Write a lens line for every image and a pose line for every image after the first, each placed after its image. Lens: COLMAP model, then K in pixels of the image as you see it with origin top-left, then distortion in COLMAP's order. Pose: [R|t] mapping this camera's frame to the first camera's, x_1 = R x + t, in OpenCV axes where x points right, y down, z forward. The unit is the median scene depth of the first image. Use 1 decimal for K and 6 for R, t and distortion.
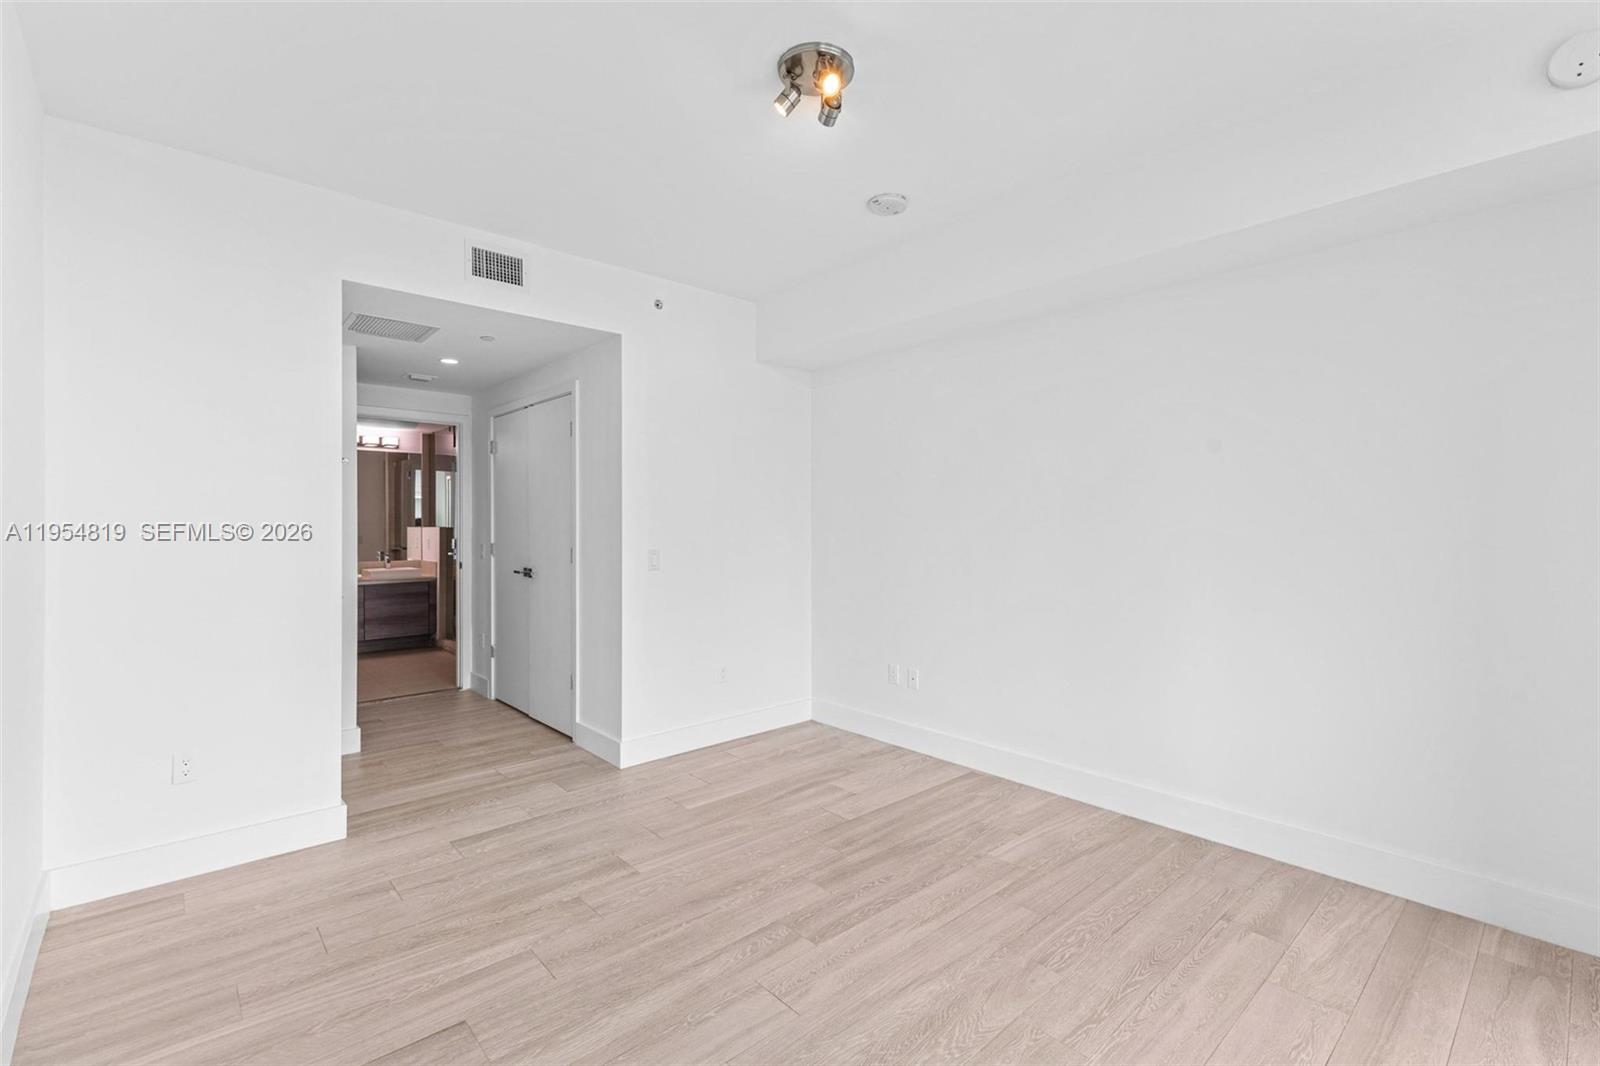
lens RADIAL K [[688.3, 0, 797.7], [0, 688.3, 529.2], [0, 0, 1]] dist [0.010617, -0.001362]
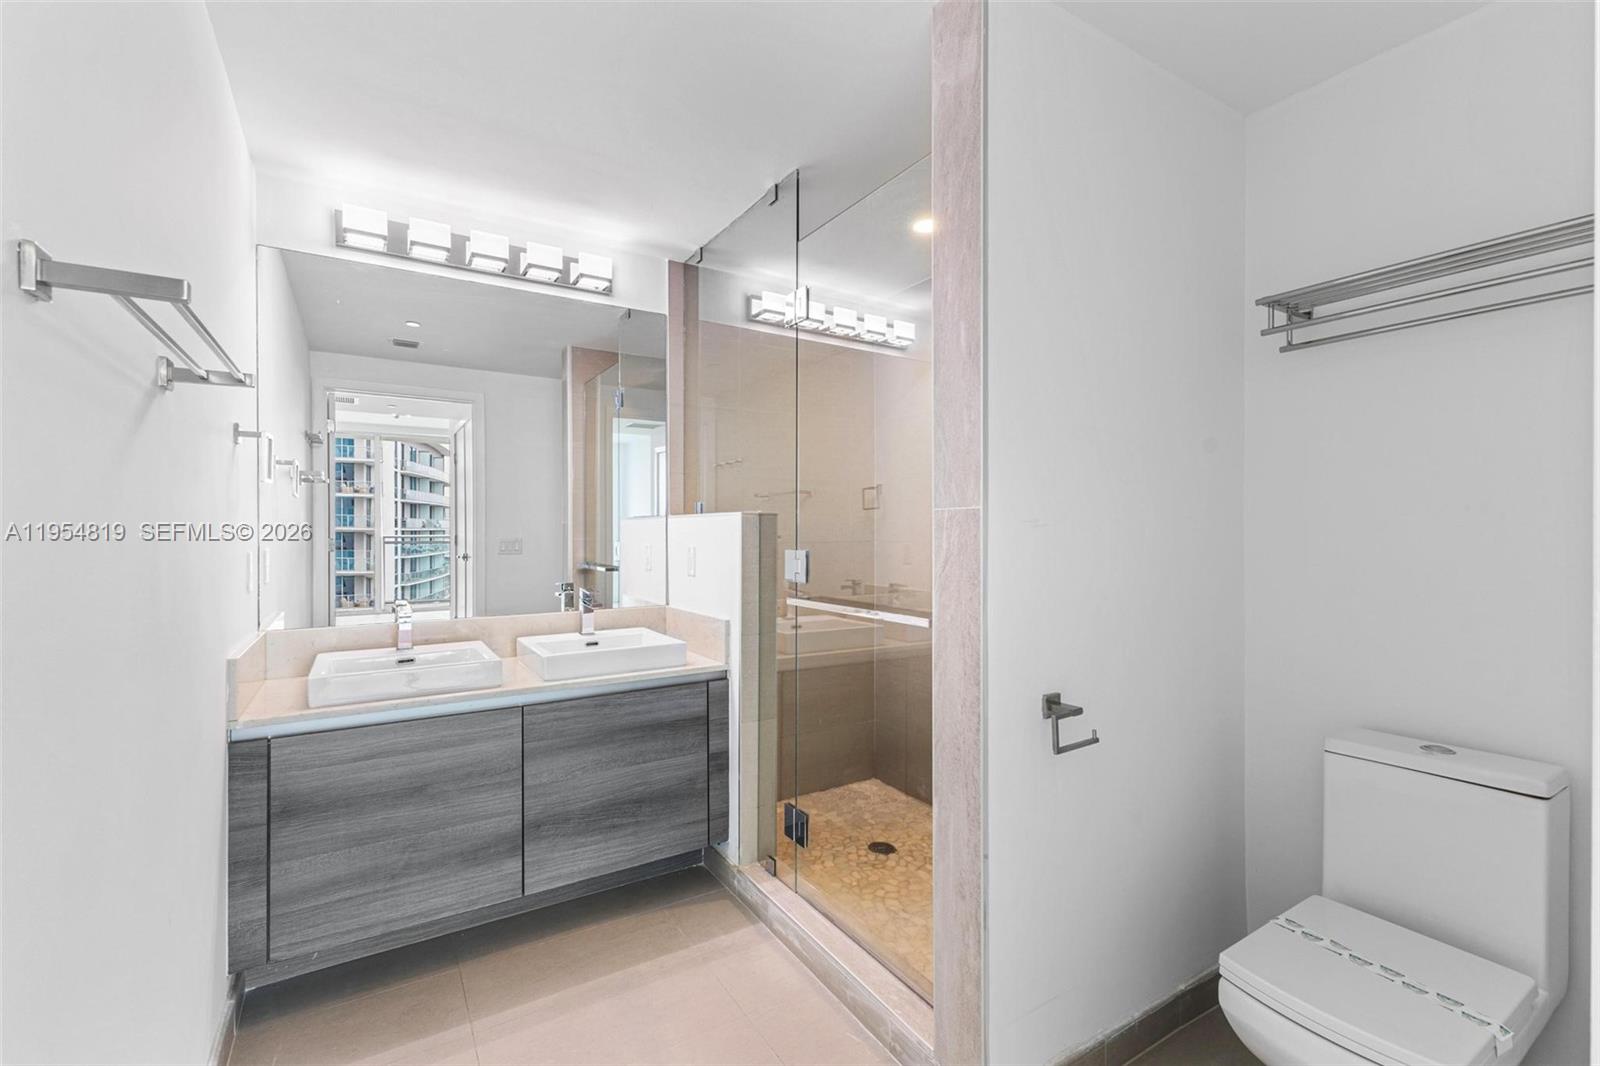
lens RADIAL K [[688.3, 0, 801.5], [0, 688.3, 536.5], [0, 0, 1]] dist [0.010617, -0.001362]
pose [[0.982065, -0.003535, -0.188509, -0.429451], [0.003736, 0.999993, 0.000711, 0.008213], [0.188505, -0.001402, 0.982071, 0.692364]]
